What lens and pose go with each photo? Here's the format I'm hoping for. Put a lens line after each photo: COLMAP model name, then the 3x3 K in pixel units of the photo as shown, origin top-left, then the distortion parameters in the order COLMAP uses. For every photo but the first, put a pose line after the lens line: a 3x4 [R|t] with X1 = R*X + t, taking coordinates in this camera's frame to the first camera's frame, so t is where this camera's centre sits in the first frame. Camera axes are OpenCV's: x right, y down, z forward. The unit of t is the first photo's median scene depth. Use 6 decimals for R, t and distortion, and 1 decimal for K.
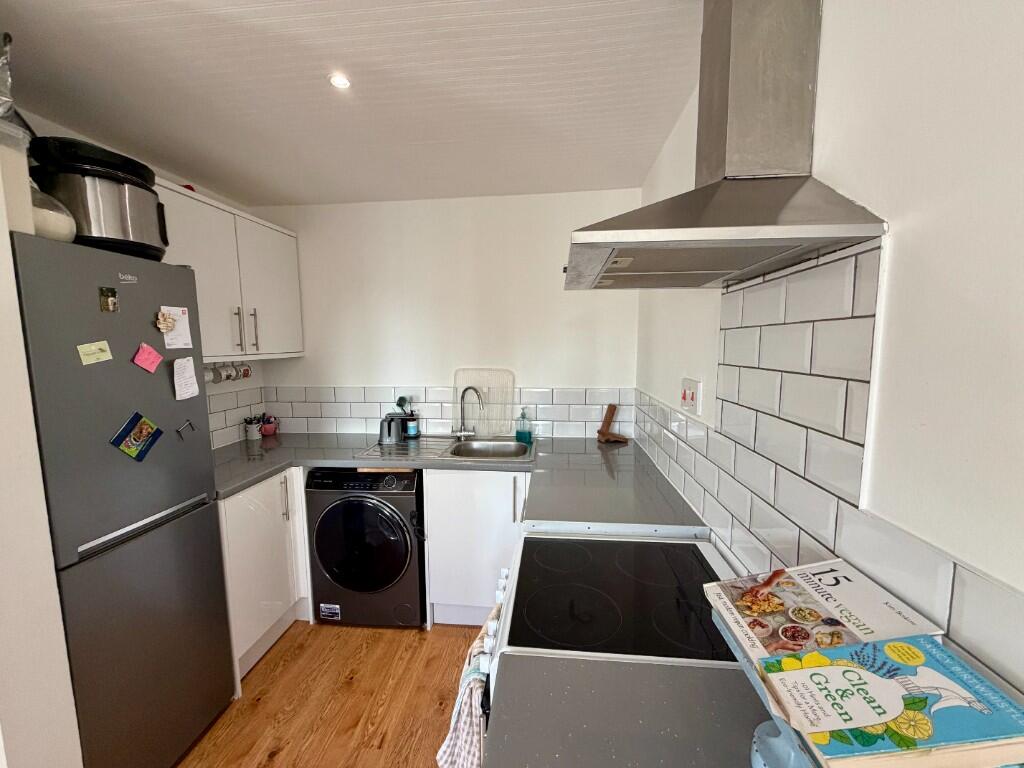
lens RADIAL K [[408.4, 0, 510.3], [0, 408.4, 386.3], [0, 0, 1]] dist [0.003255, 0.000019]
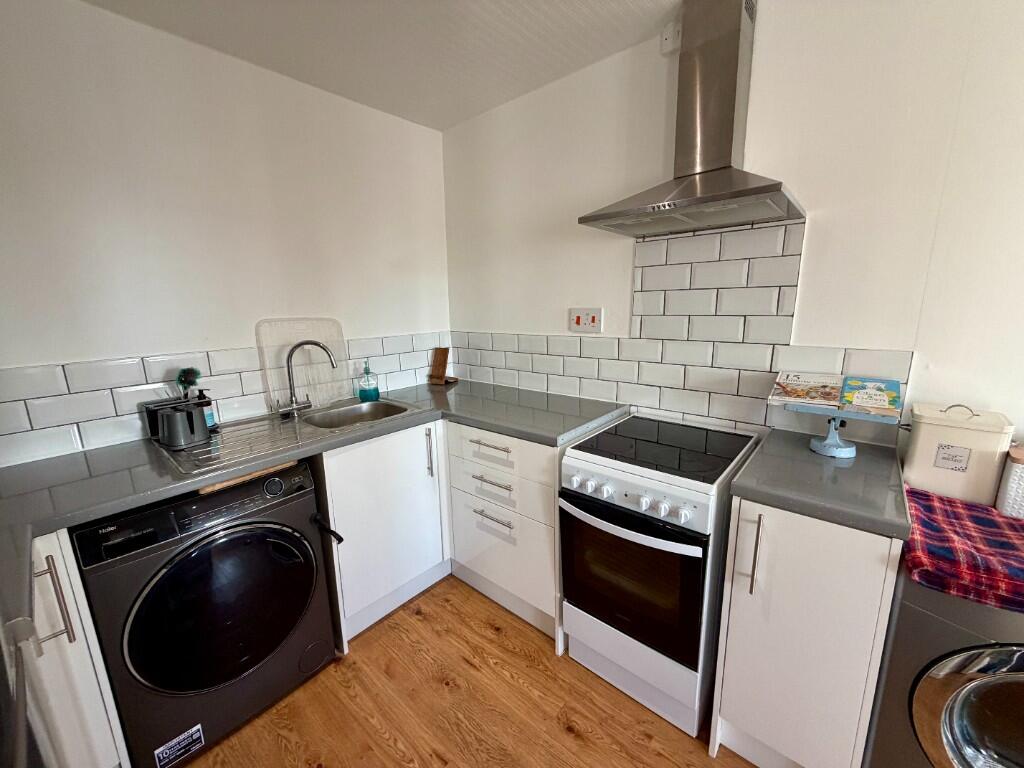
lens RADIAL K [[408.4, 0, 509.7], [0, 408.4, 384.6], [0, 0, 1]] dist [0.003255, 0.000019]
pose [[0.574535, -0.168449, 0.800959, -0.563751], [0.102165, 0.985699, 0.134018, 0.018769], [-0.812079, 0.004832, 0.583528, 0.292744]]
